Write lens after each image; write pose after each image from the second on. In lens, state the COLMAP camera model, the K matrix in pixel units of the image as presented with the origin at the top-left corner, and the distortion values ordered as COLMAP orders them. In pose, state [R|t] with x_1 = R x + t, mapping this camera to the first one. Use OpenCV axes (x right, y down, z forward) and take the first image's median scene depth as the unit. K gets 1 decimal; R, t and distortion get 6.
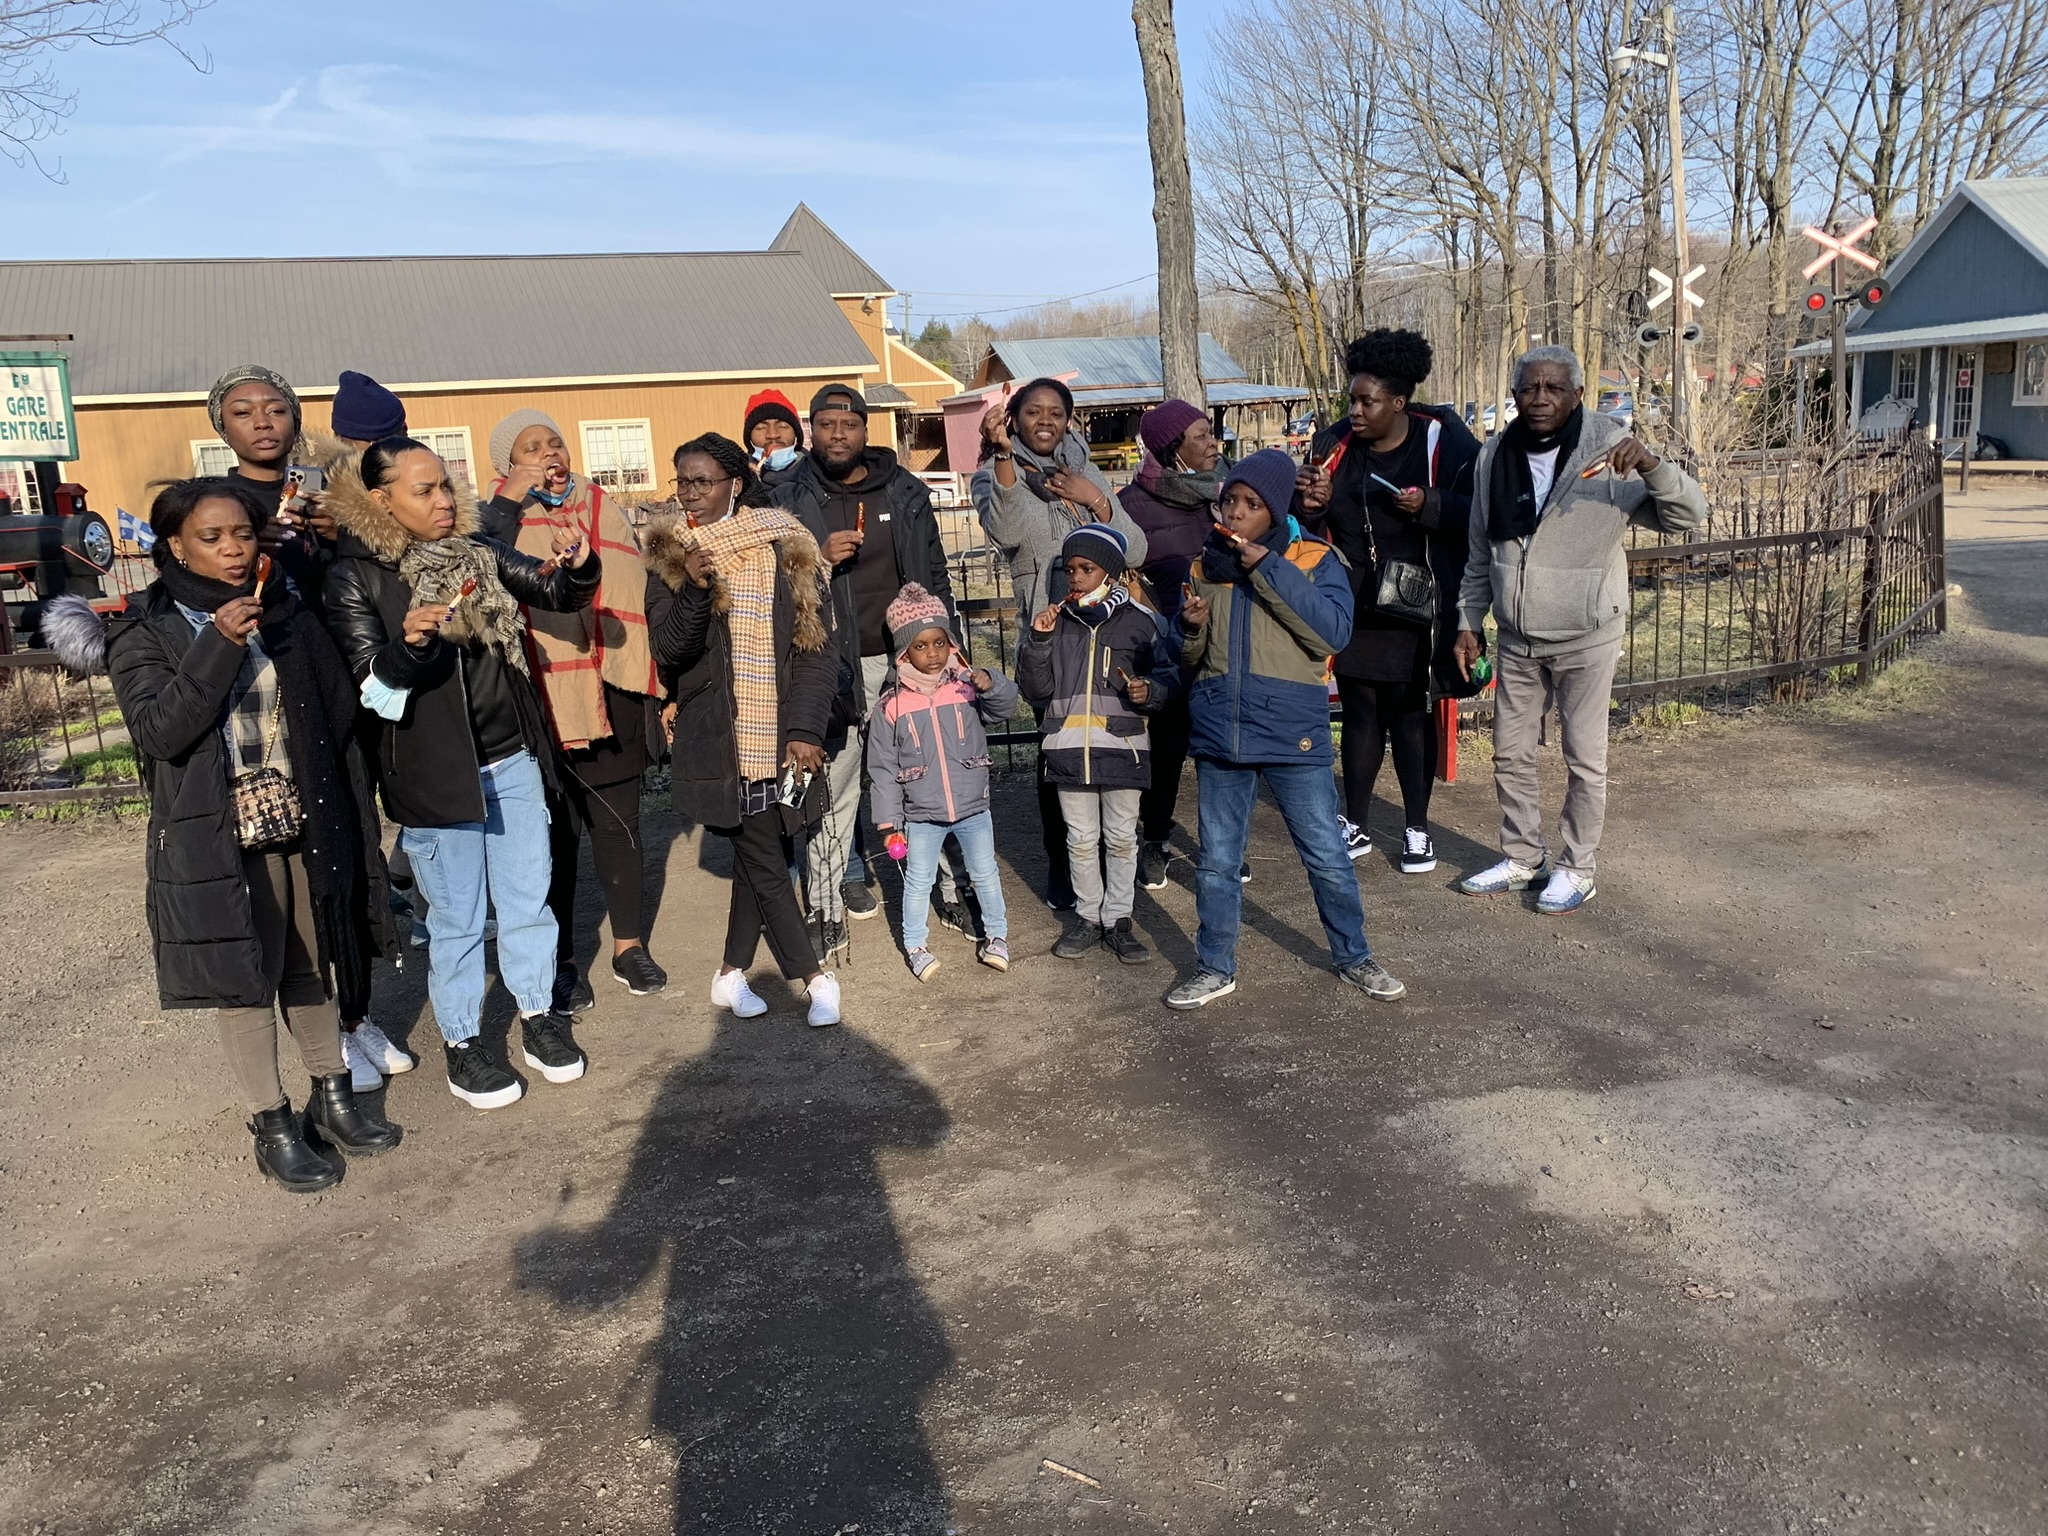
lens RADIAL K [[1574.6, 0, 1012.6], [0, 1574.6, 762.5], [0, 0, 1]] dist [0.003359, -0.000503]
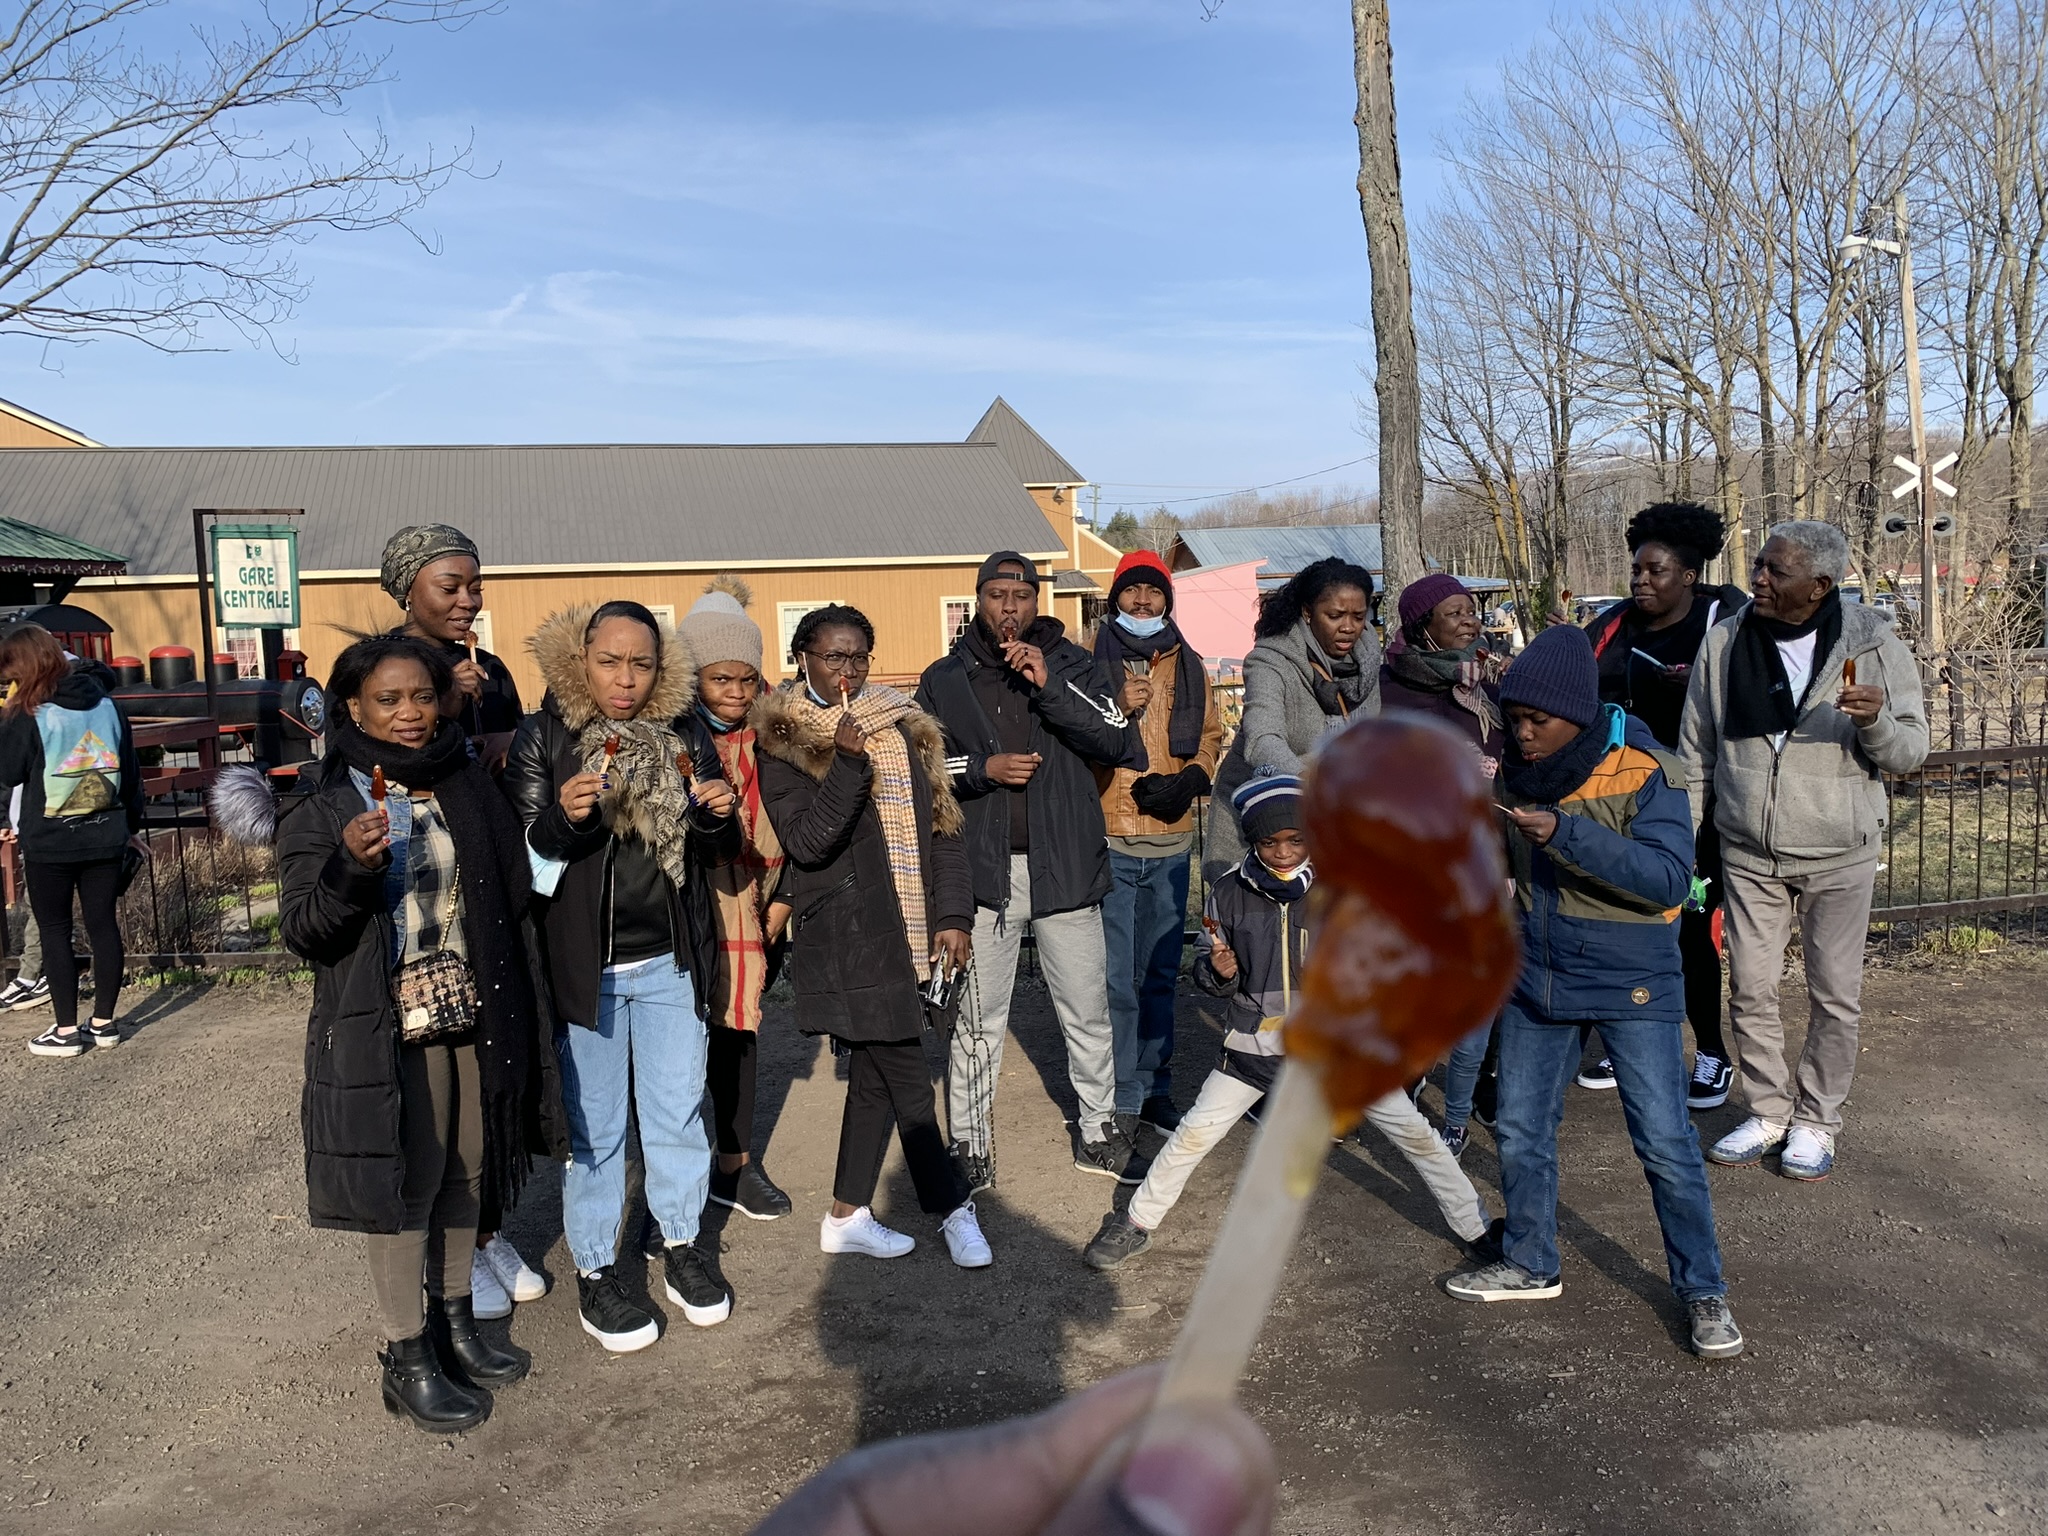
lens RADIAL K [[1577.9, 0, 1012.3], [0, 1577.9, 792.7], [0, 0, 1]] dist [0.002997, 0.000758]
pose [[0.993197, 0.028852, -0.112819, -0.017039], [-0.039606, 0.994759, -0.094268, -0.010991], [0.109508, 0.098095, 0.989134, 0.081325]]
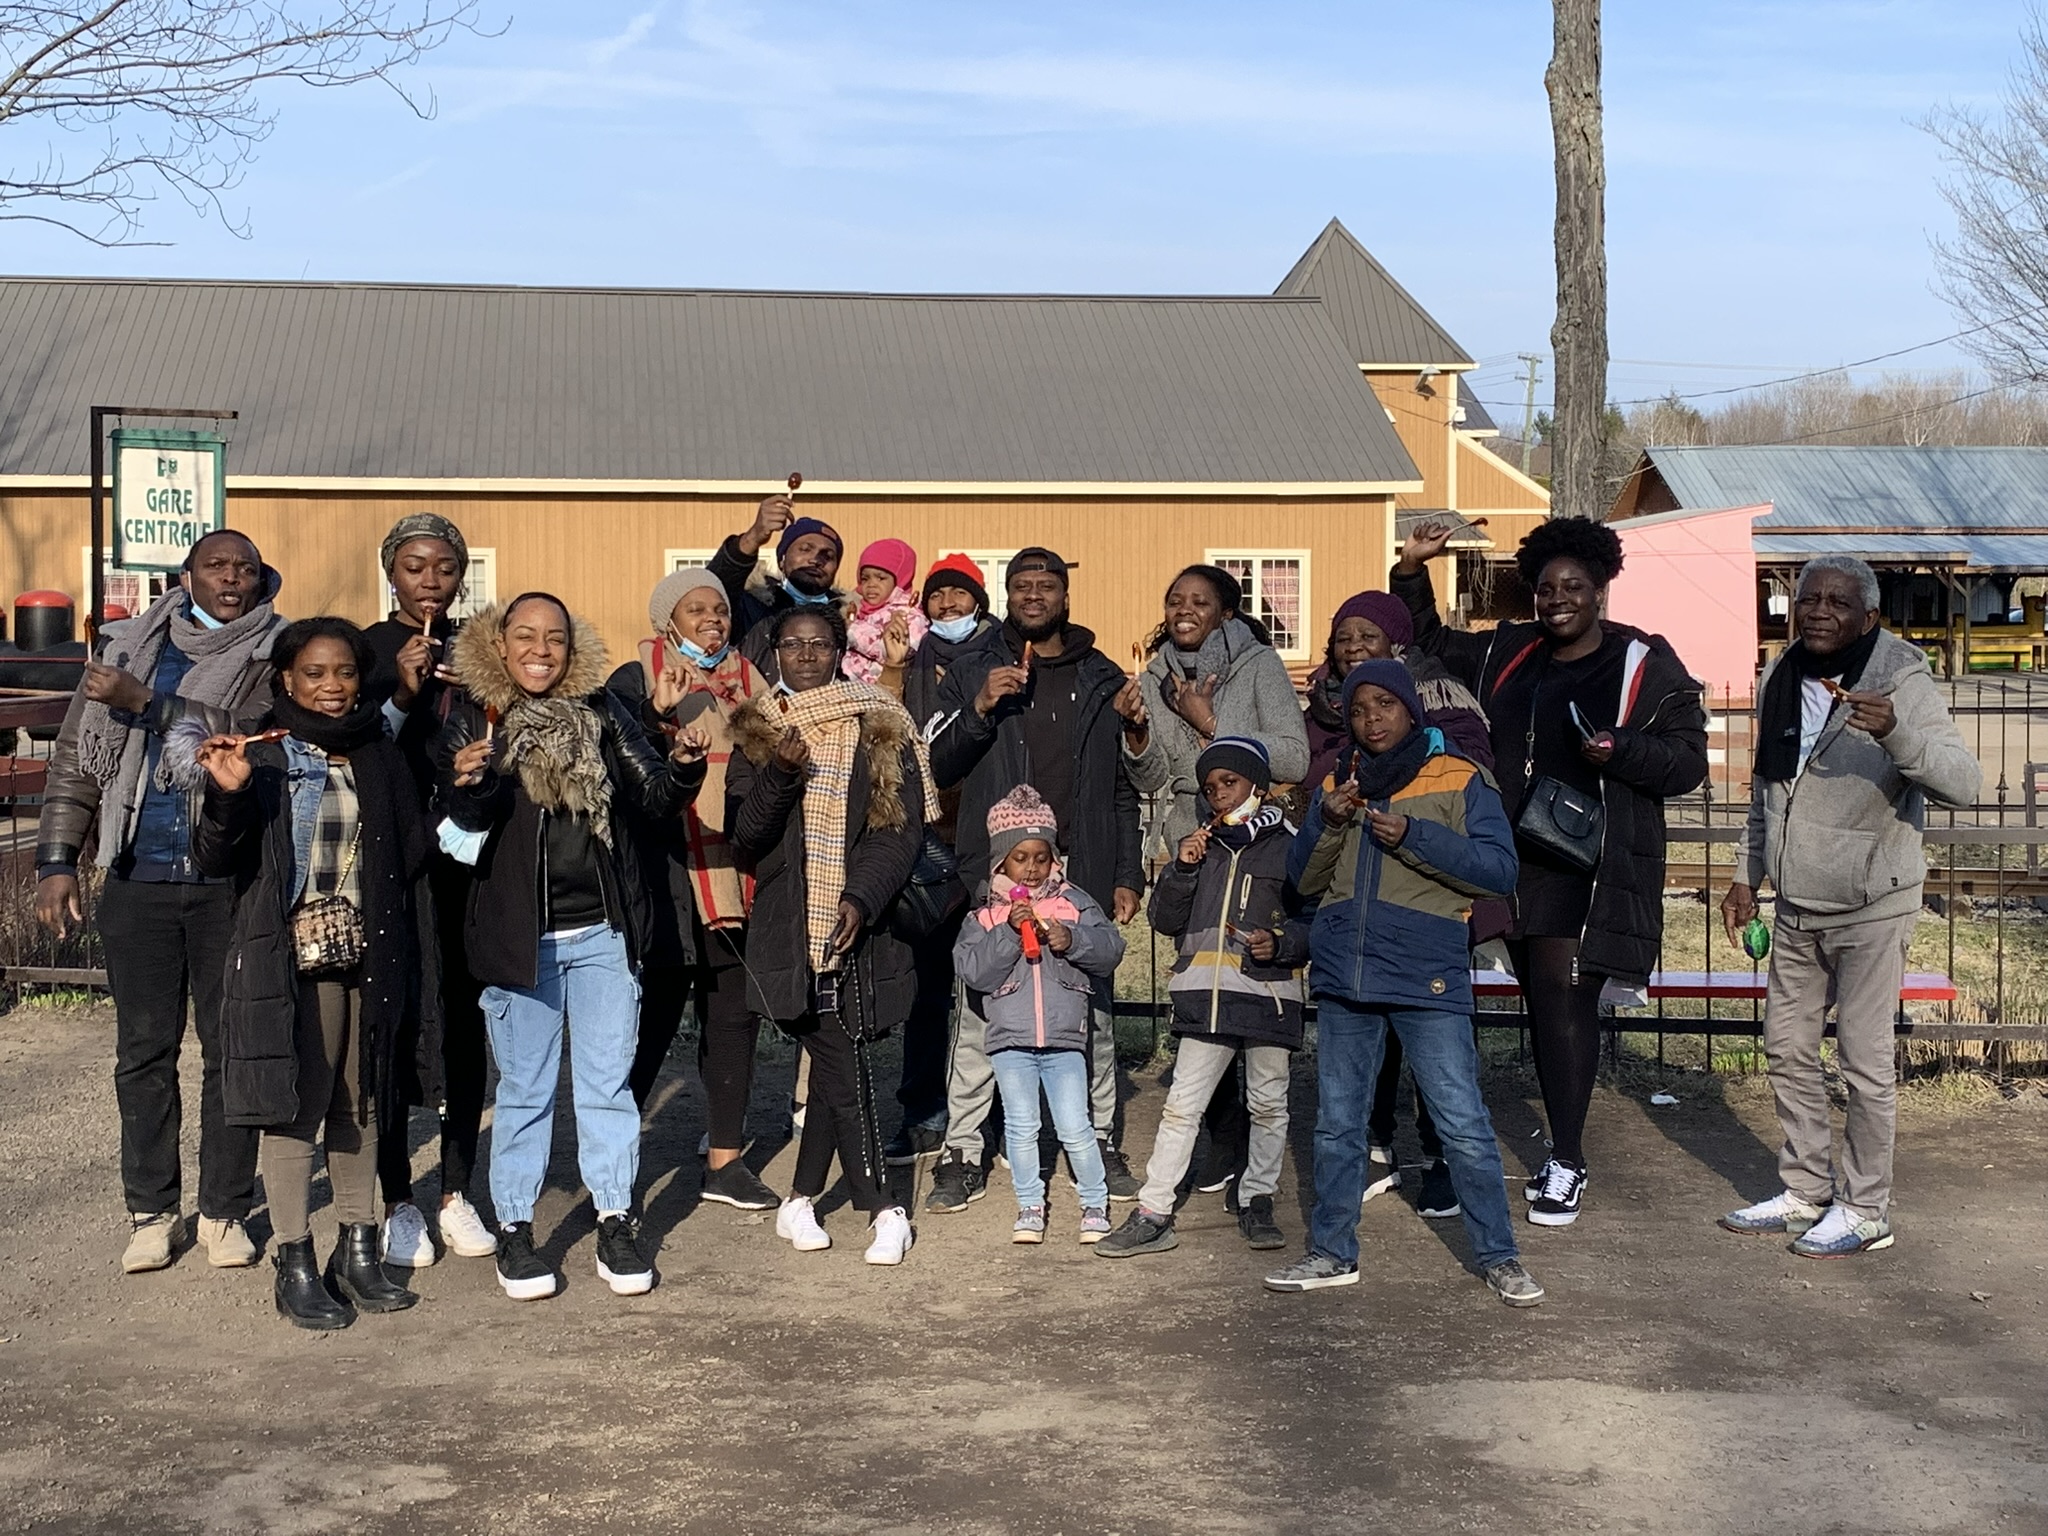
lens RADIAL K [[2778.6, 0, 994.9], [0, 2778.6, 761.8], [0, 0, 1]] dist [0.204911, -0.670653]
pose [[0.964767, 0.070181, -0.253573, 0.237552], [-0.105284, 0.986220, -0.127616, 0.061755], [0.241122, 0.149817, 0.958861, -0.397377]]
